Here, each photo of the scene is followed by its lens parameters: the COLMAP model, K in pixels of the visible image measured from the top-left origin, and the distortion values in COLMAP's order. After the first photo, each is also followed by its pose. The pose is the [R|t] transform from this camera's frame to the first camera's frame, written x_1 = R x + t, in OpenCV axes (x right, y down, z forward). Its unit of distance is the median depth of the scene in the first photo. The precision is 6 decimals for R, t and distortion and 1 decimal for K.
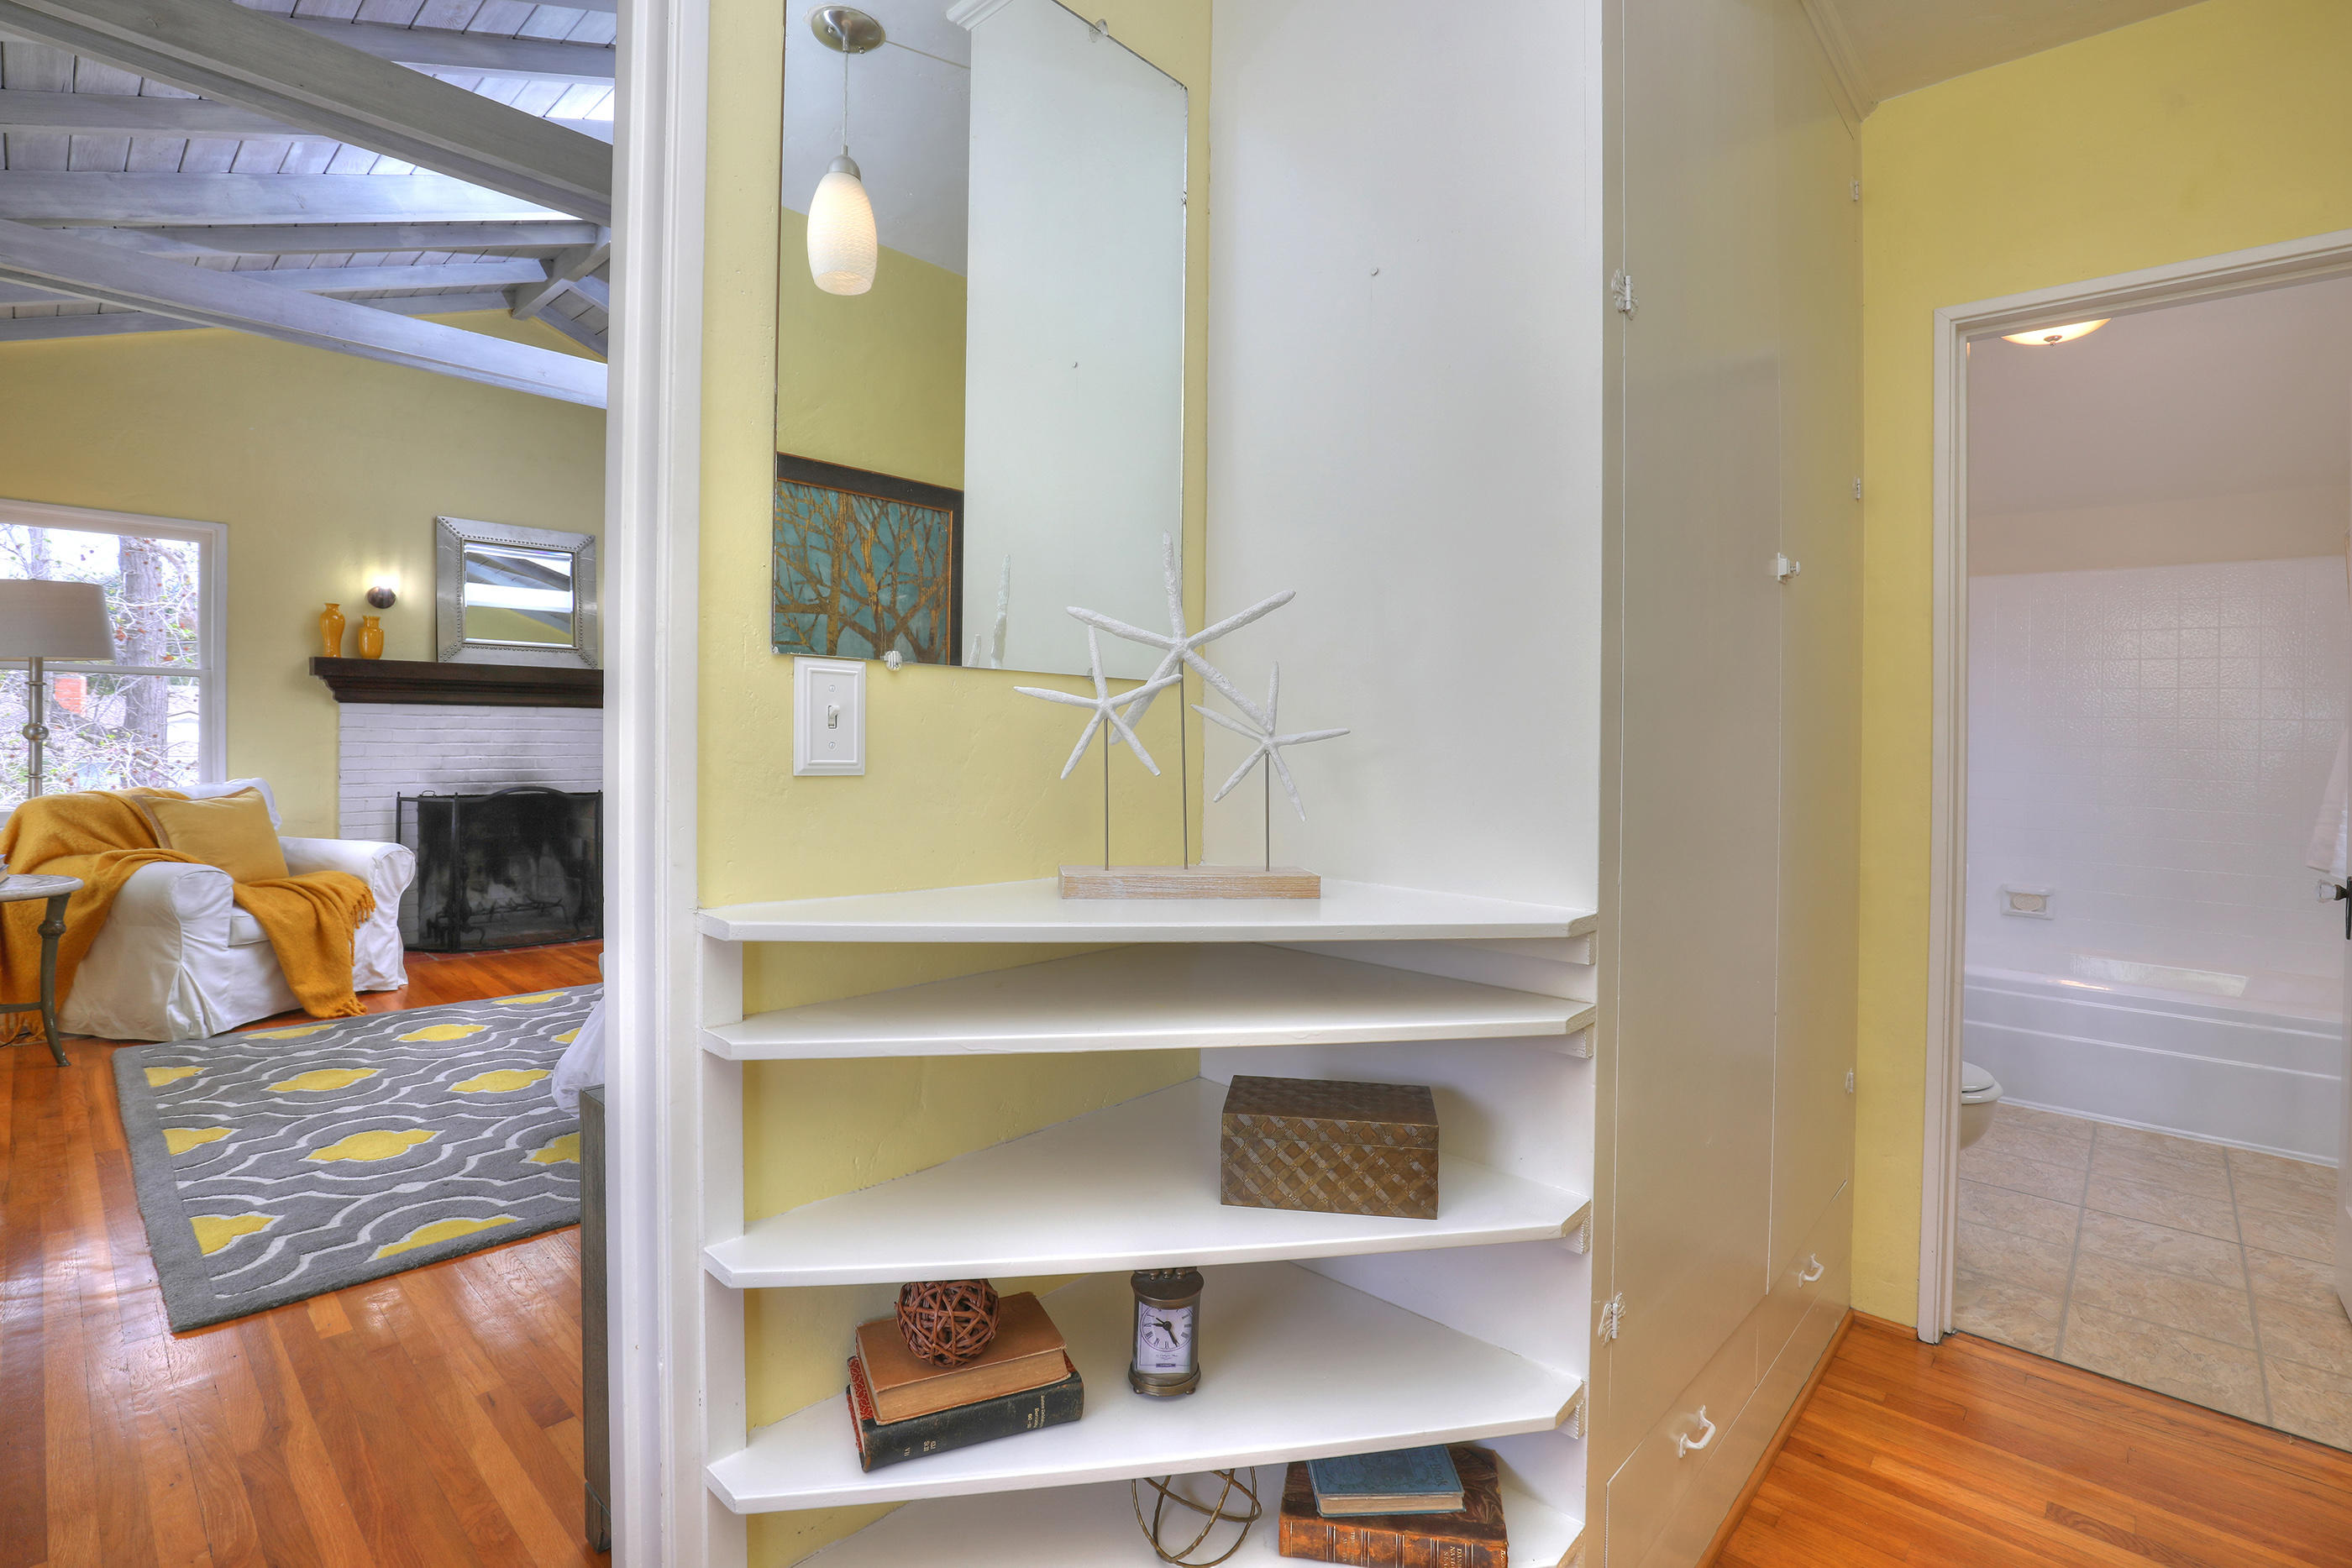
lens RADIAL K [[1077.3, 0, 1228.0], [0, 1077.3, 752.8], [0, 0, 1]] dist [-0.036681, 0.007816]
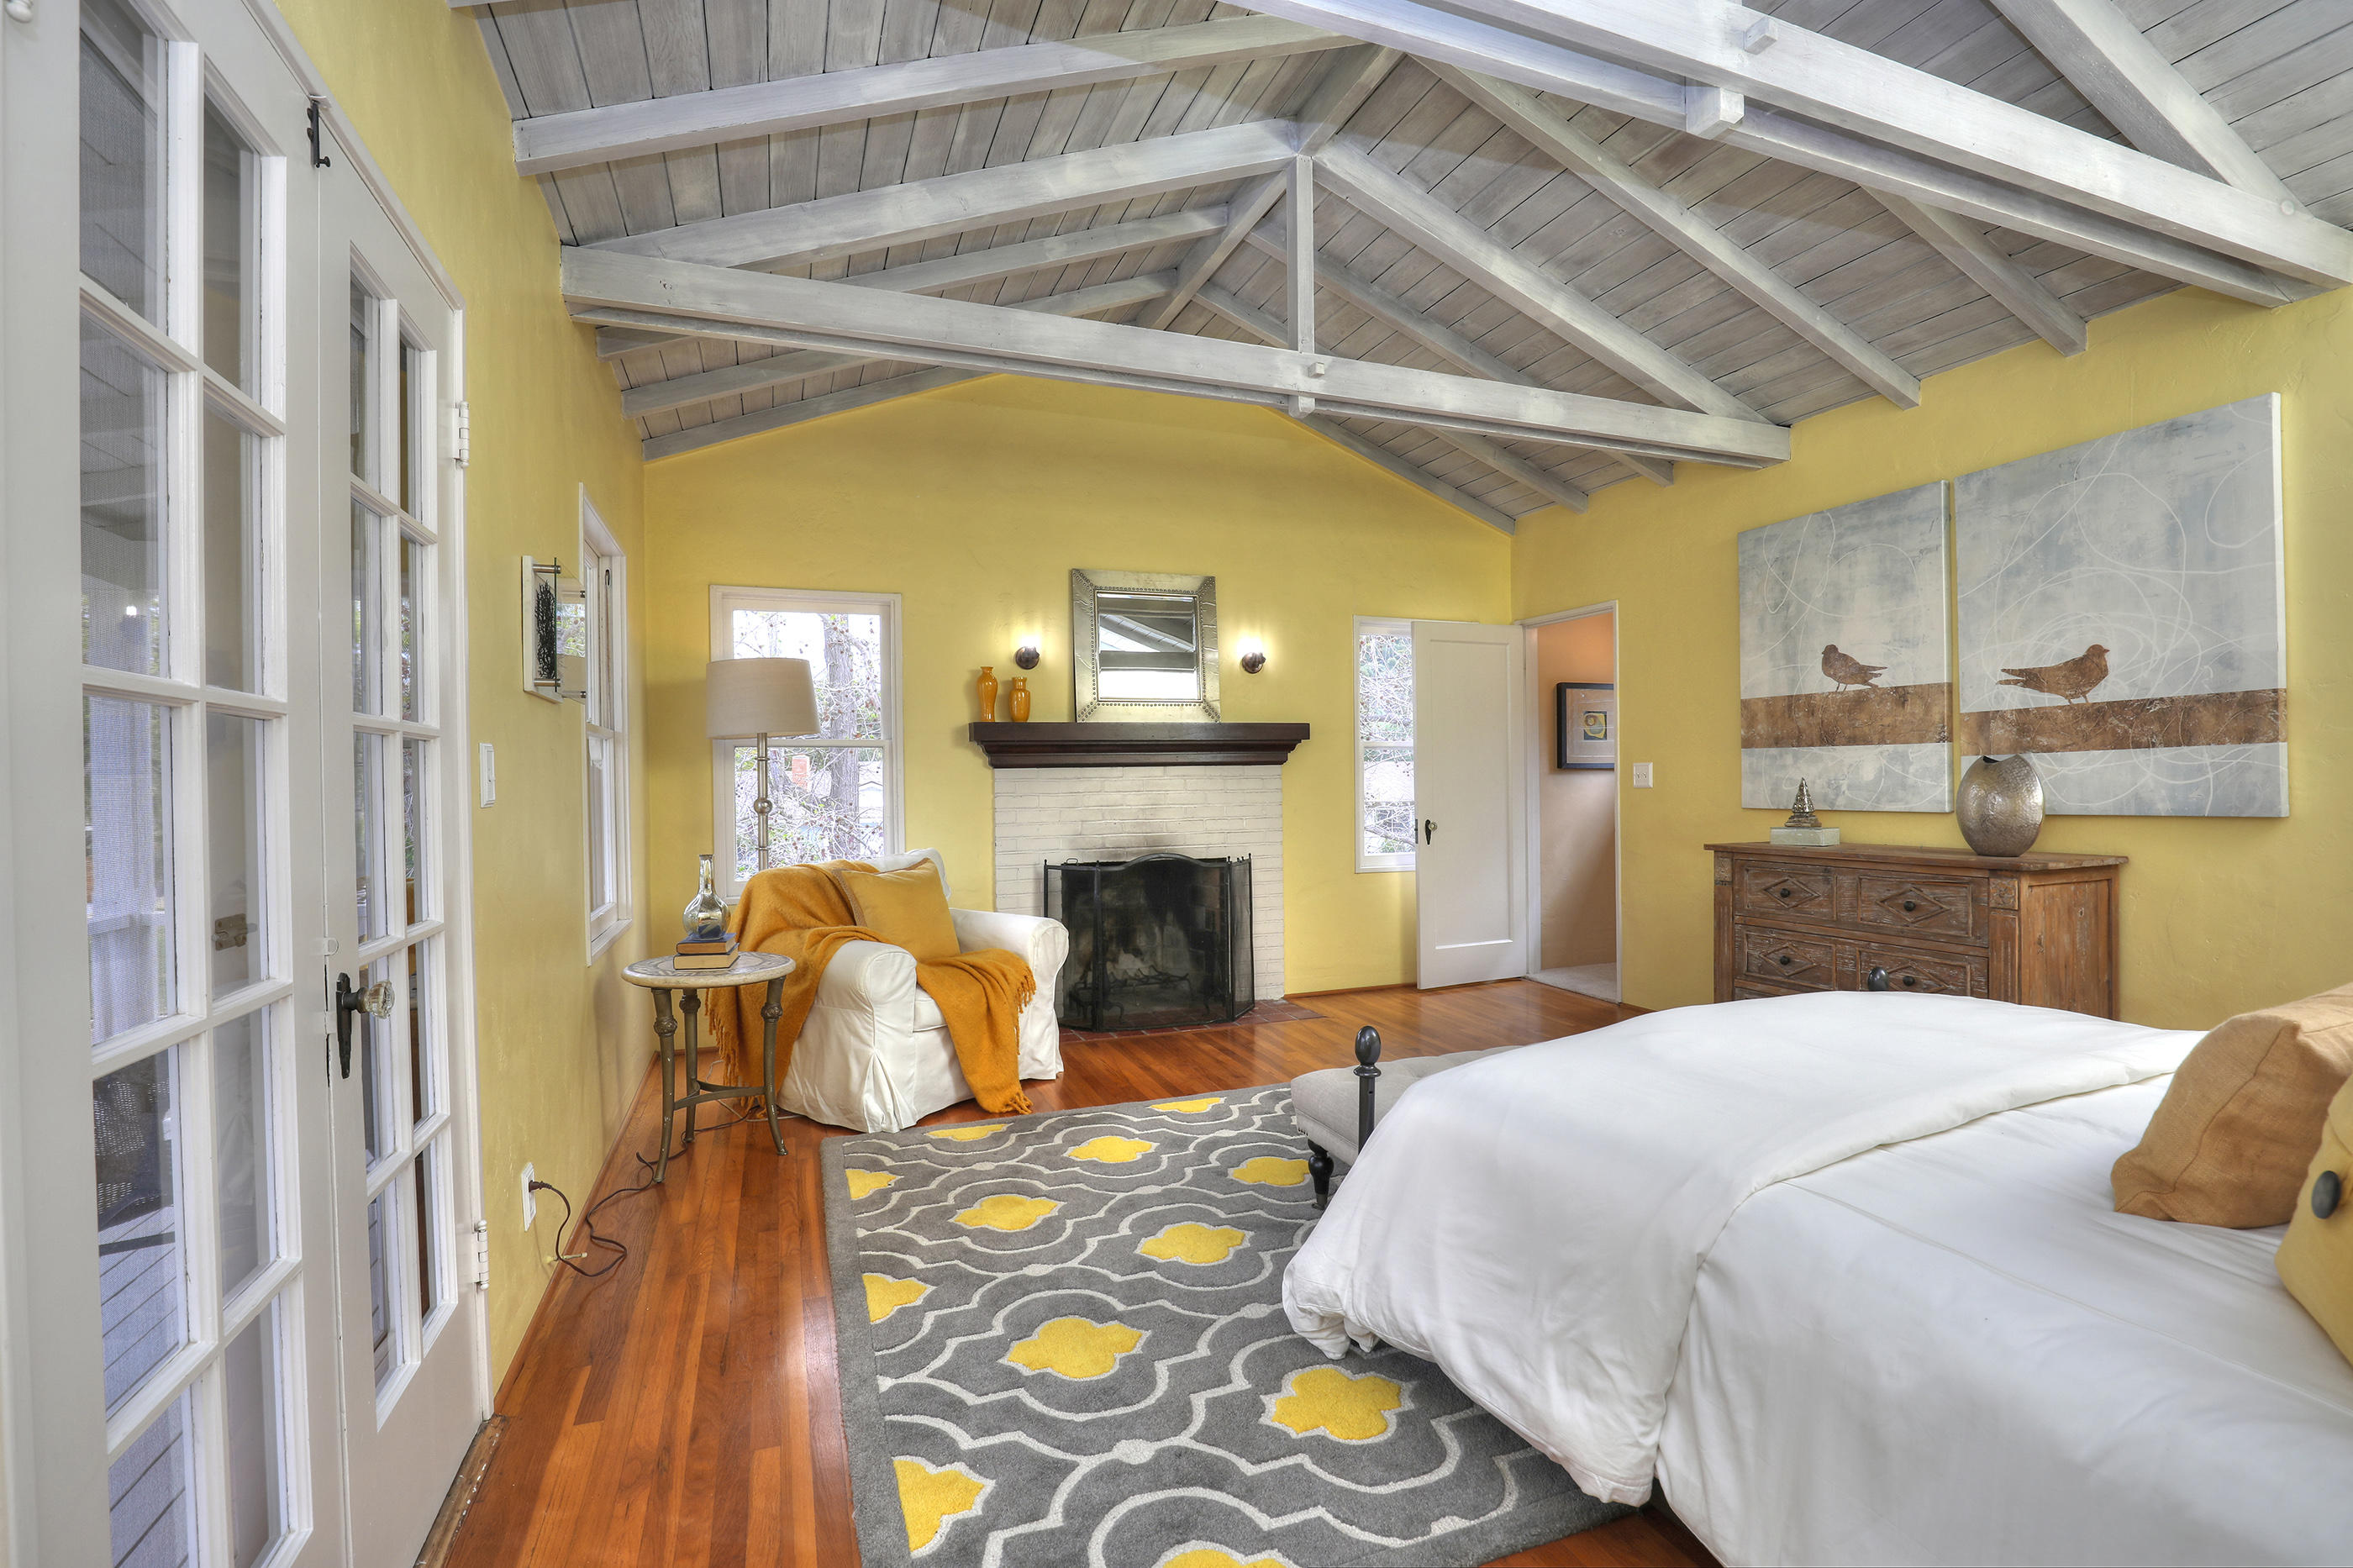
lens RADIAL K [[1077.9, 0, 1187.5], [0, 1077.9, 785.6], [0, 0, 1]] dist [-0.036681, 0.007816]
pose [[0.879379, -0.027586, -0.475322, -0.270671], [0.020644, 0.999590, -0.019819, -0.010337], [0.475674, 0.007616, 0.879589, 0.265833]]
